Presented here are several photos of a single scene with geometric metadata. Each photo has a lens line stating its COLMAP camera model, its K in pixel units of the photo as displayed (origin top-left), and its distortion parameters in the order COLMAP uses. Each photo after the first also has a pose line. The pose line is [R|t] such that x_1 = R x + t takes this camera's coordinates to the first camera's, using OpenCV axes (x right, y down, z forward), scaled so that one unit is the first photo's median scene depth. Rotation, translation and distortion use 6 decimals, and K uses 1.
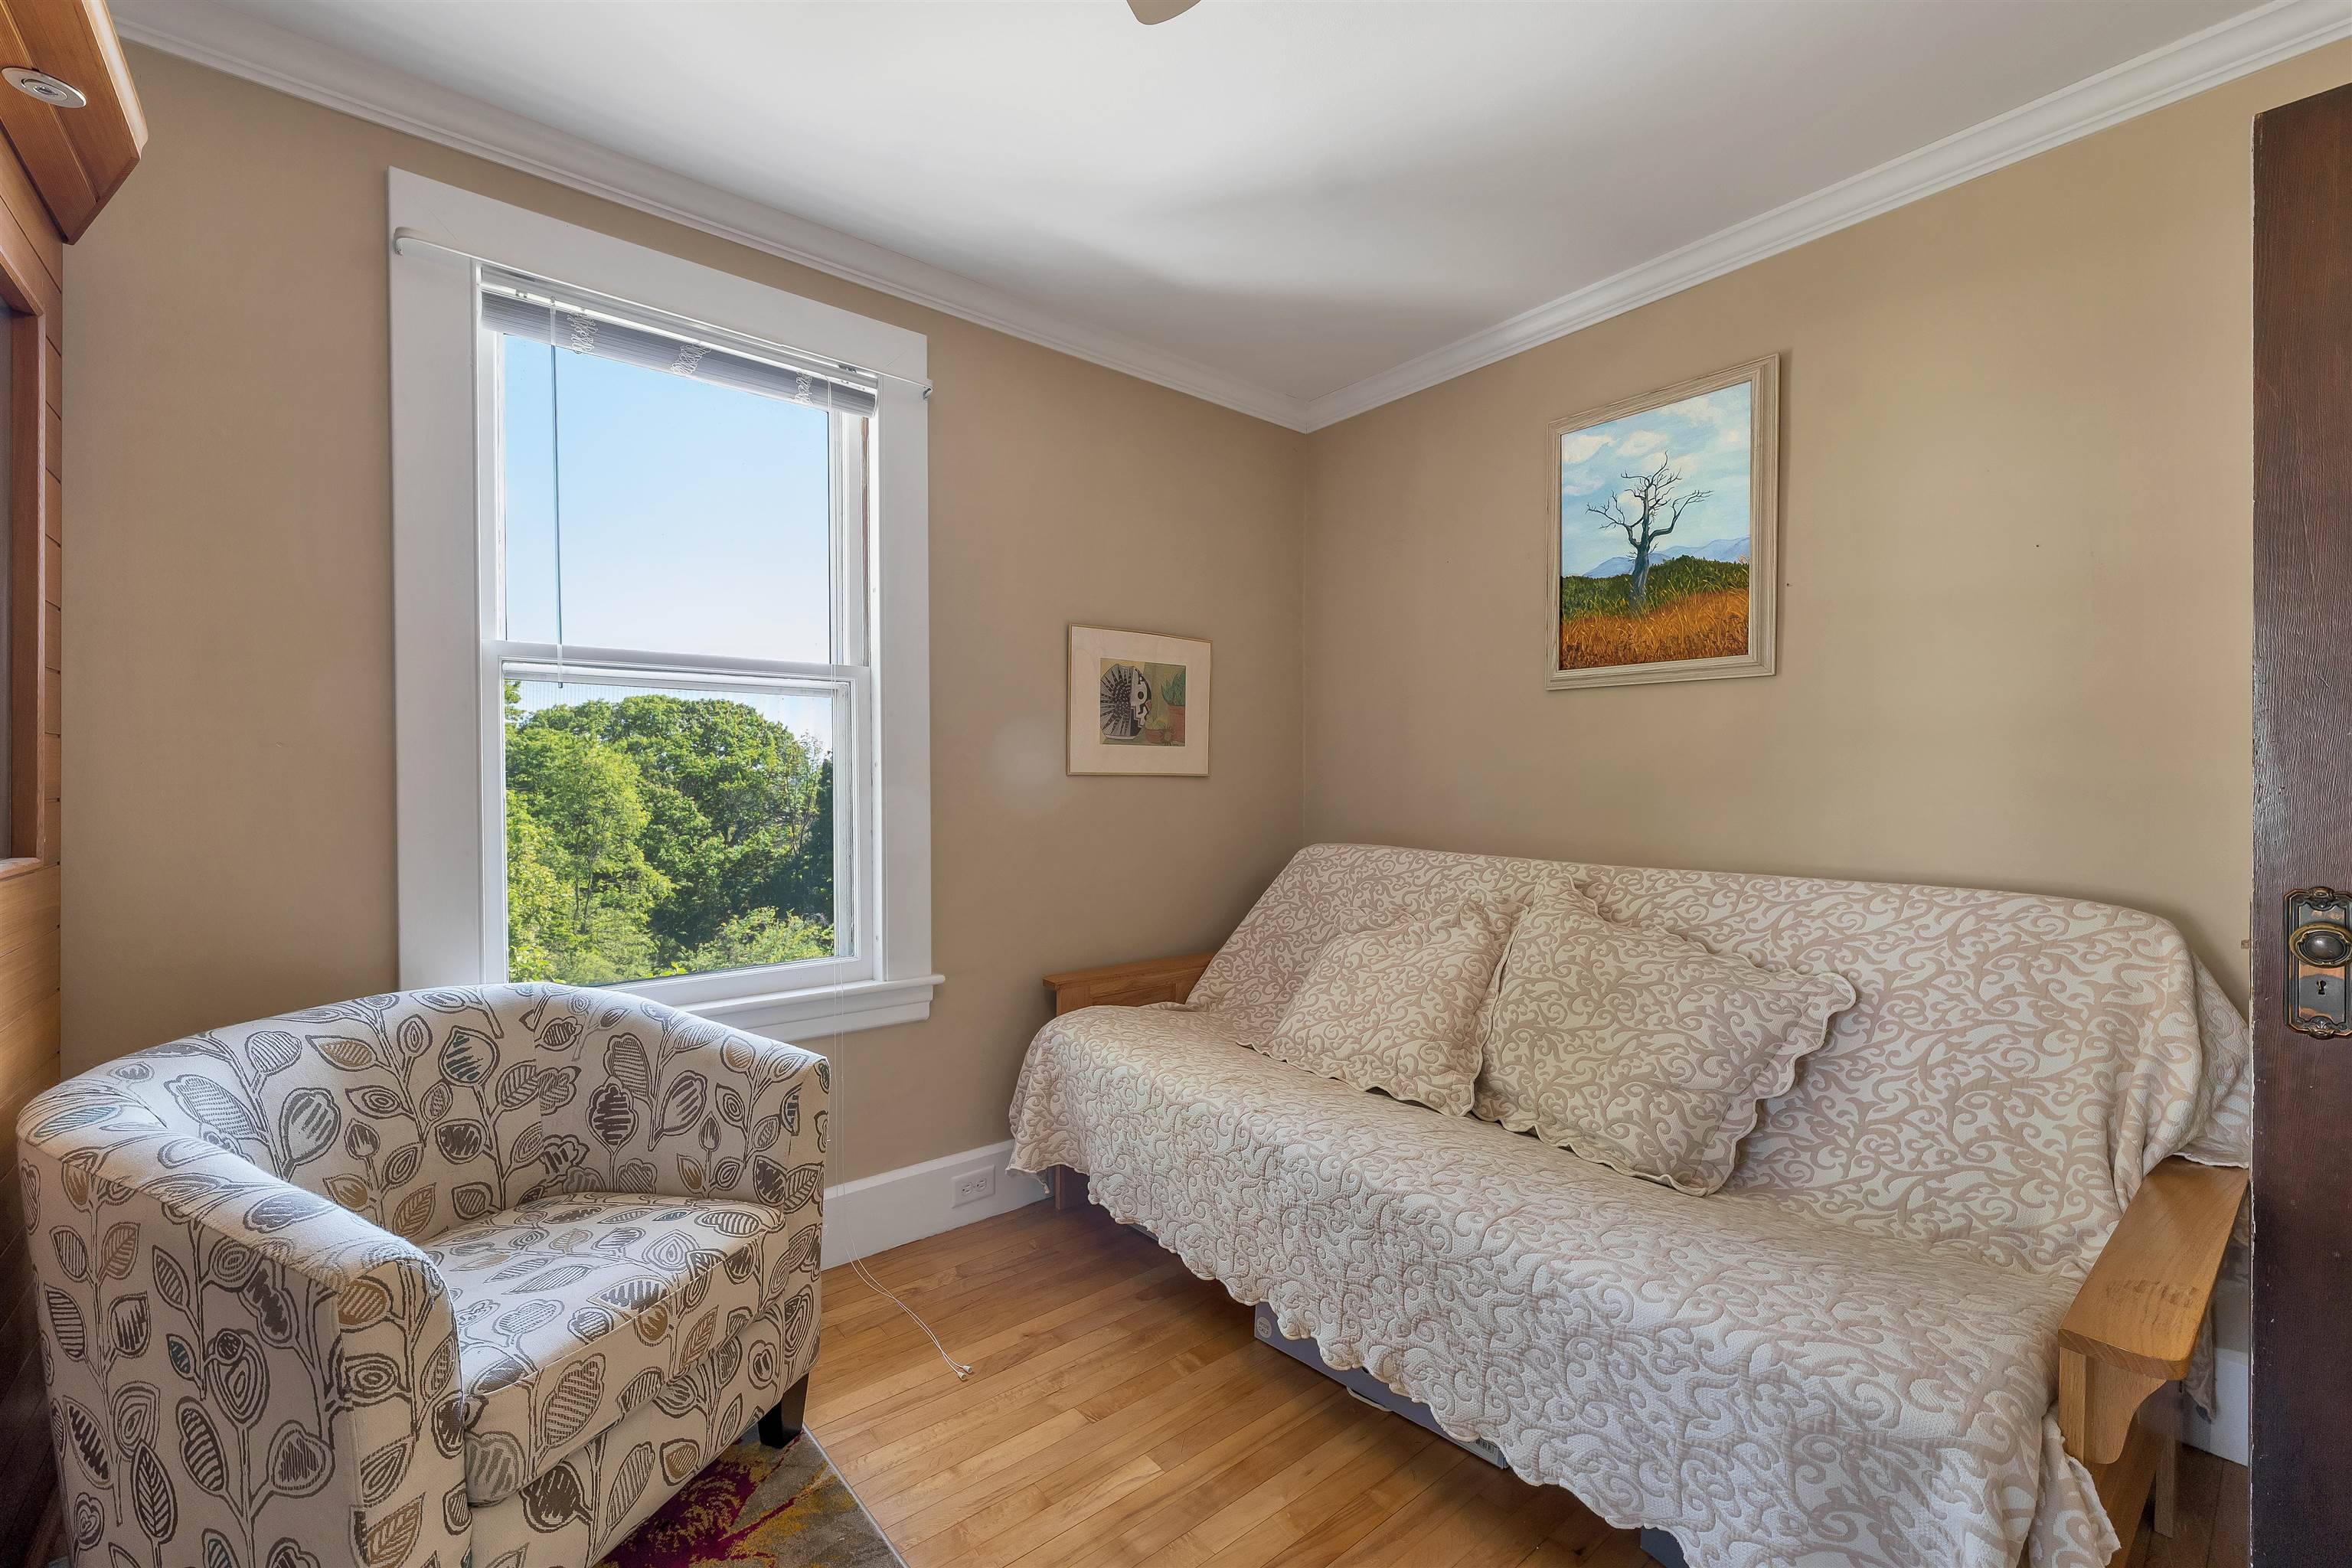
lens RADIAL K [[965.0, 0, 1167.3], [0, 965.0, 790.1], [0, 0, 1]] dist [0.001090, -0.000195]
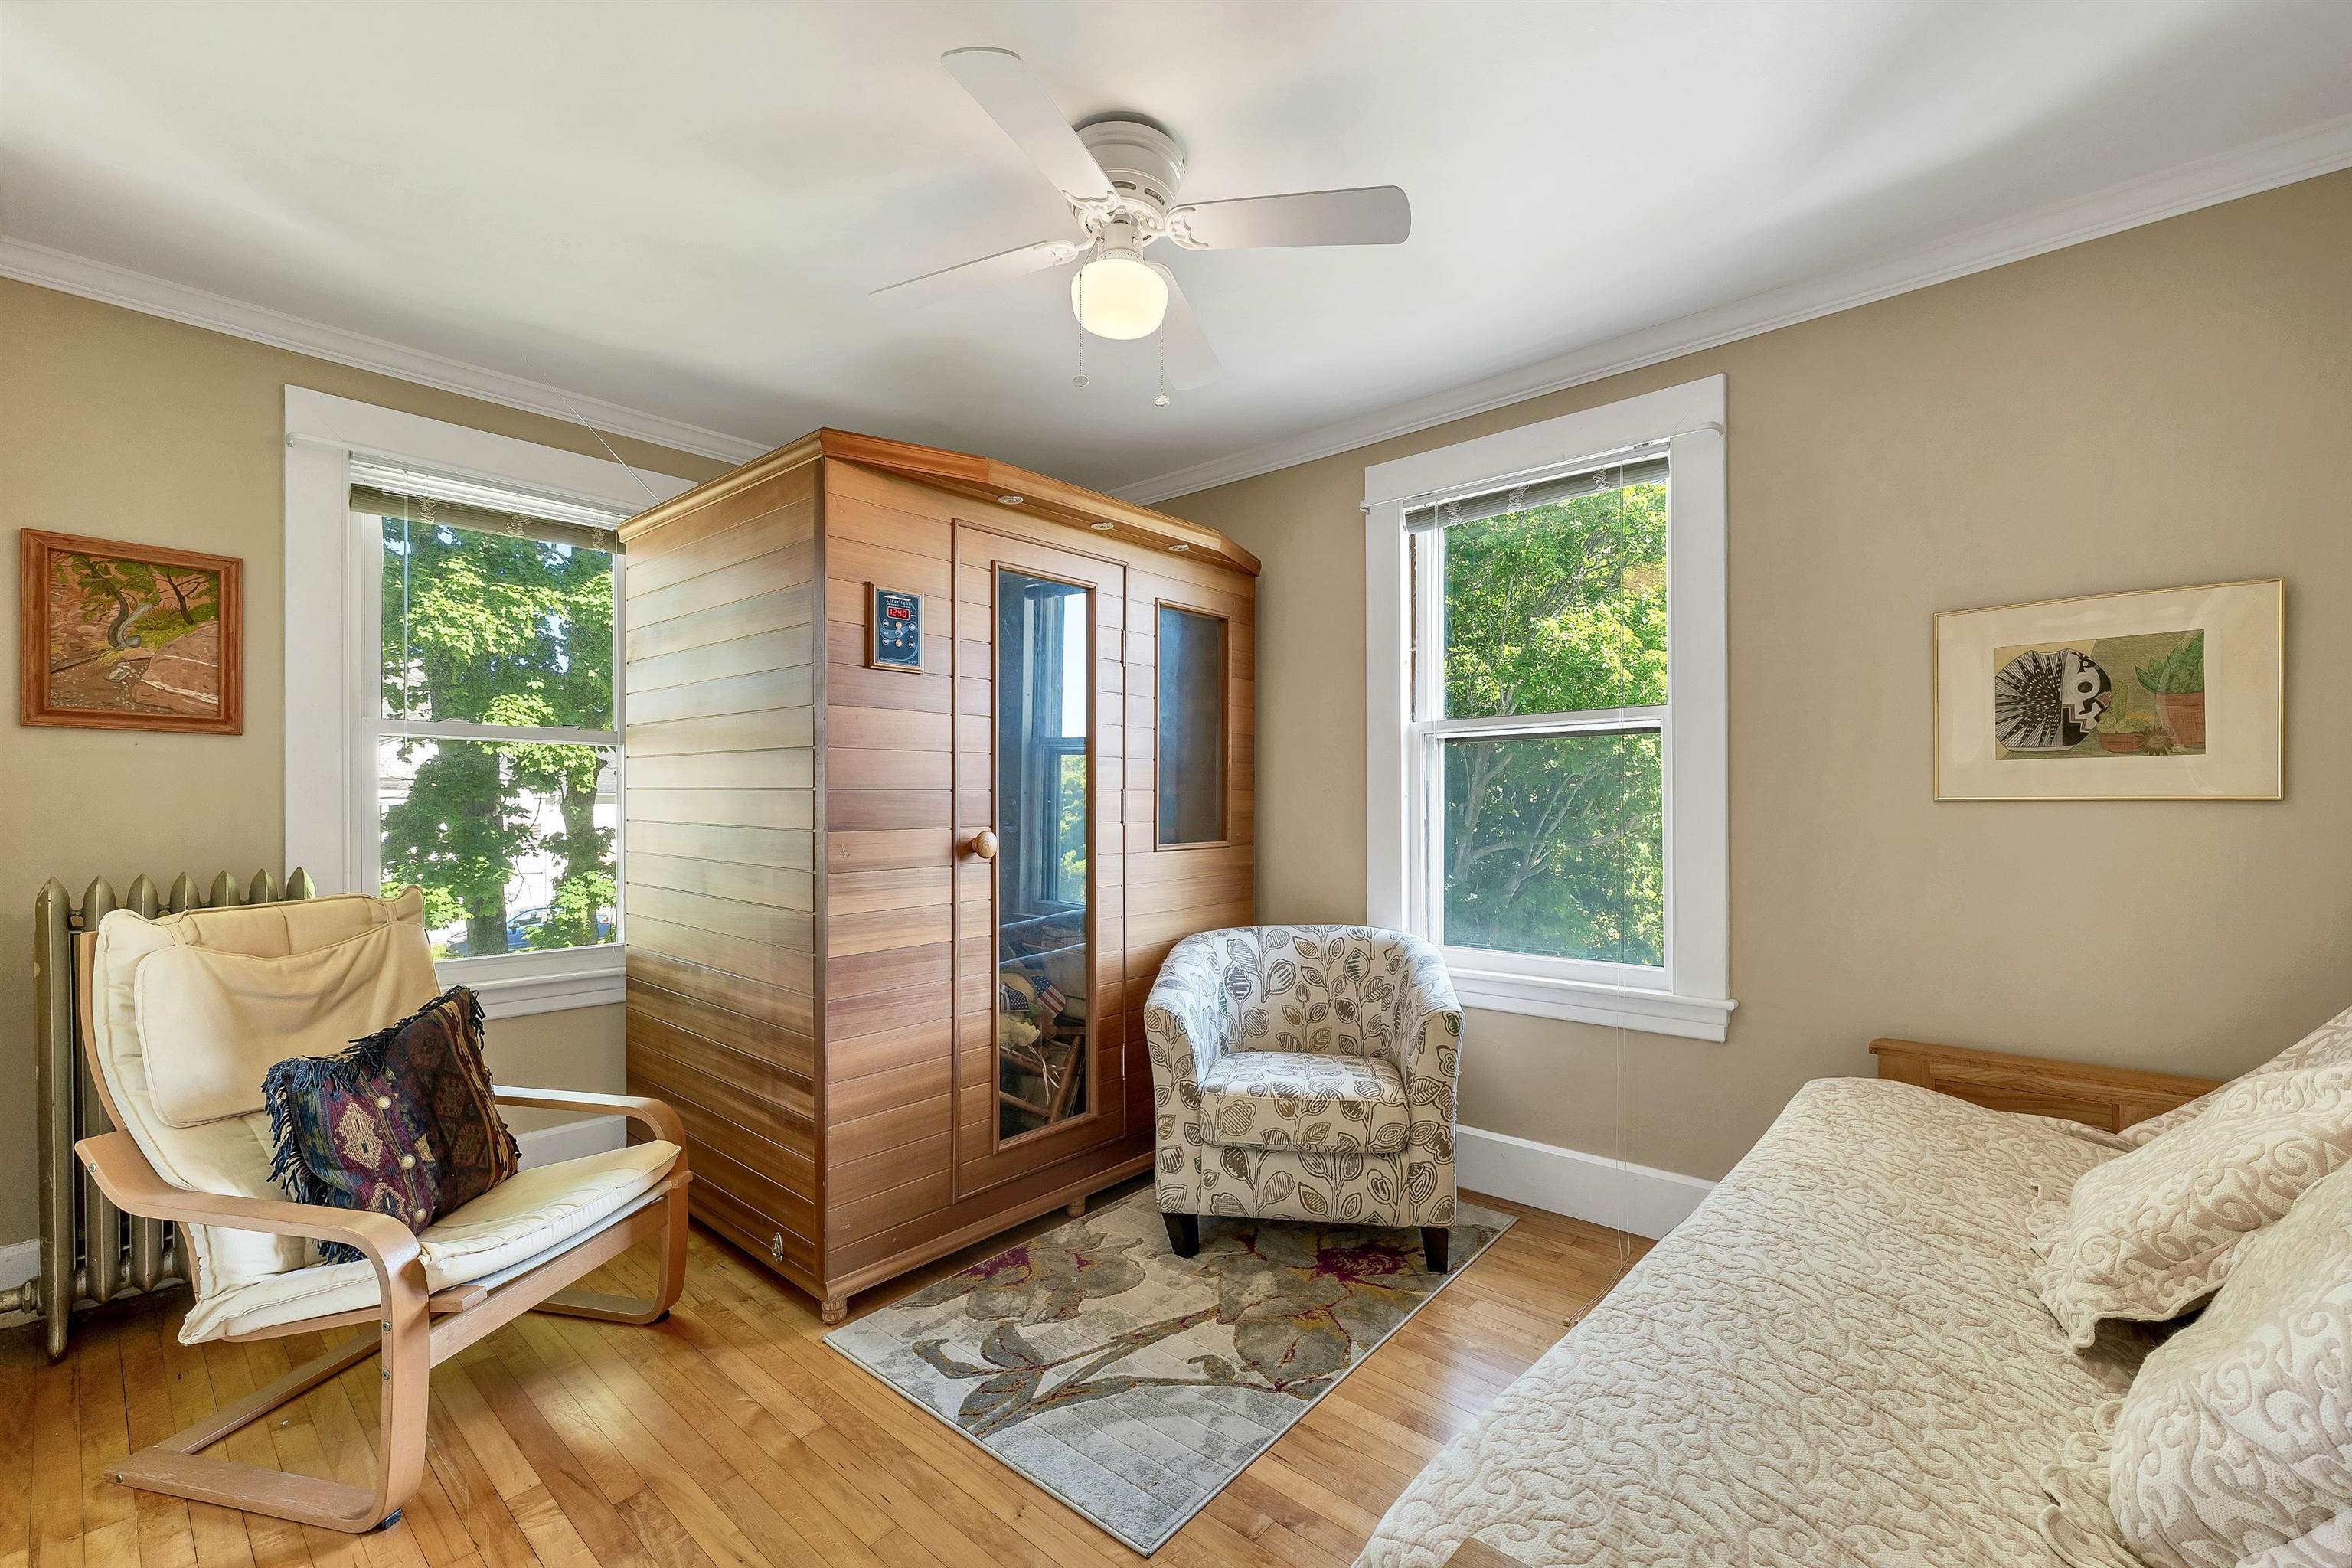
lens RADIAL K [[965.0, 0, 1170.1], [0, 965.0, 801.8], [0, 0, 1]] dist [0.001090, -0.000195]
pose [[0.160779, -0.005900, -0.986973, 0.950622], [-0.004279, 0.999969, -0.006675, -0.010751], [0.986981, 0.005296, 0.160749, 0.372306]]
